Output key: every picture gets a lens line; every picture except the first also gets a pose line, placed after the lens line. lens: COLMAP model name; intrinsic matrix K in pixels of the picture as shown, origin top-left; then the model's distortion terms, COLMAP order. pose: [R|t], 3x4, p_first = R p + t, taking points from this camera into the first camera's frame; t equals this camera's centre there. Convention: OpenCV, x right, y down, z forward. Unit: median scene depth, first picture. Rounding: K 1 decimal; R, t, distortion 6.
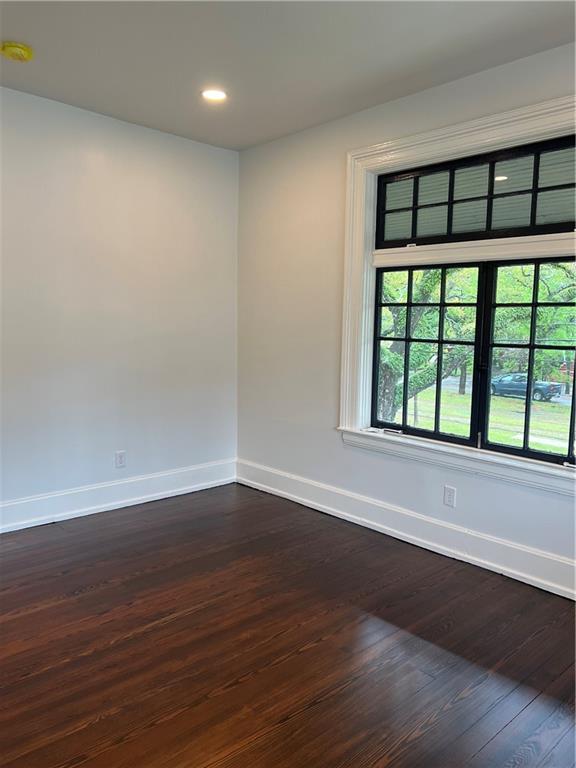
lens RADIAL K [[578.5, 0, 299.2], [0, 578.5, 387.3], [0, 0, 1]] dist [0.008441, -0.020866]
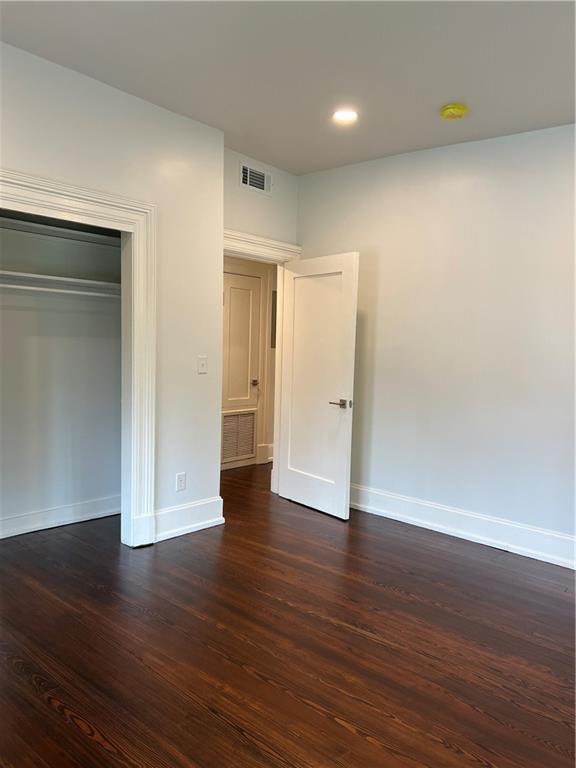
lens RADIAL K [[578.5, 0, 292.4], [0, 578.5, 389.7], [0, 0, 1]] dist [0.008441, -0.020866]
pose [[0.135545, 0.089047, -0.986761, 0.677598], [-0.165437, 0.984005, 0.066074, -0.063474], [0.976861, 0.154291, 0.148108, 0.619247]]
